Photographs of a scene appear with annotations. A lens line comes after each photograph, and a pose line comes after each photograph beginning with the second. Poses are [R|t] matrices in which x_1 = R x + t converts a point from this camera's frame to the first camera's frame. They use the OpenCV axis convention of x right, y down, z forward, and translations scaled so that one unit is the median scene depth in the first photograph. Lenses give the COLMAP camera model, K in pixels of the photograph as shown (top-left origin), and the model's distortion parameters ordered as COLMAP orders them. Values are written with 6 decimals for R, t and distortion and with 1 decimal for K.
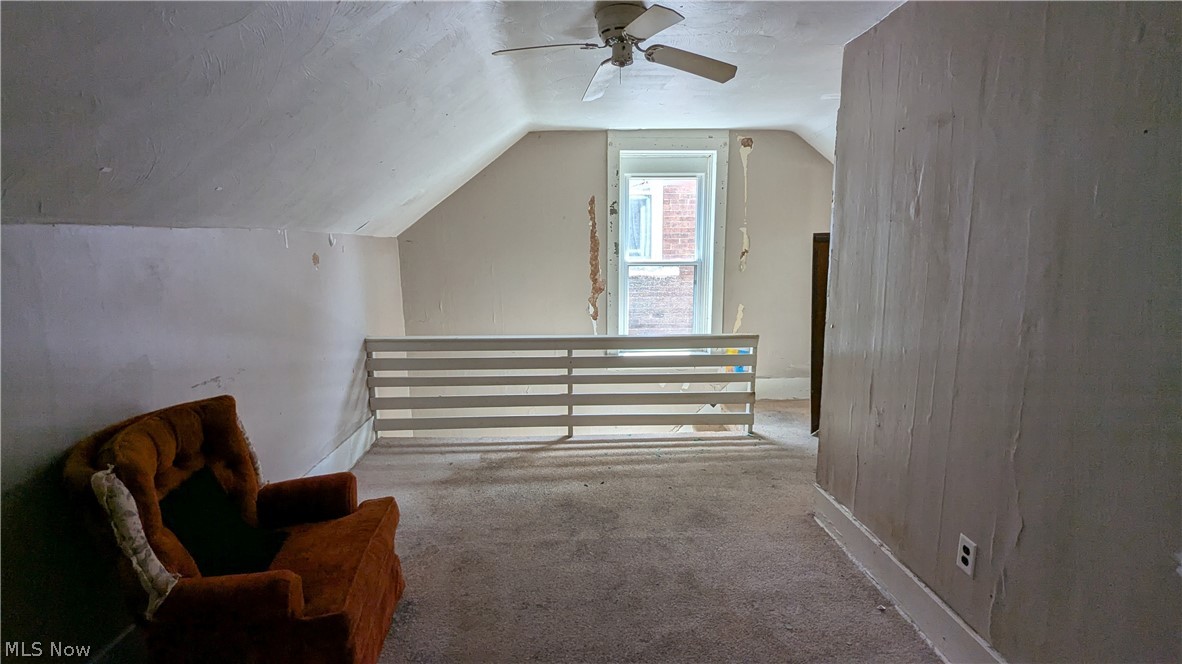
lens RADIAL K [[553.6, 0, 587.9], [0, 553.6, 338.1], [0, 0, 1]] dist [0.002480, 0.000338]
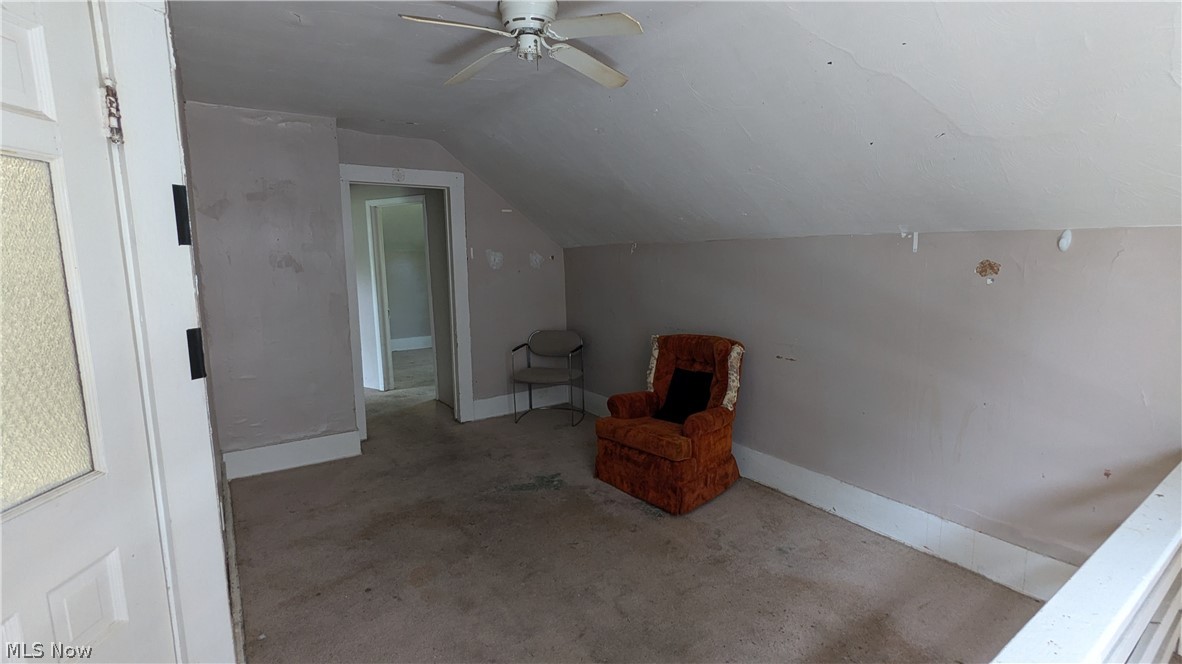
lens RADIAL K [[553.6, 0, 592.1], [0, 553.6, 330.7], [0, 0, 1]] dist [0.002480, 0.000338]
pose [[-0.842470, 0.095220, -0.530261, 0.400493], [-0.073116, 0.954942, 0.287646, -0.270285], [0.533758, 0.281104, -0.797548, 1.521490]]
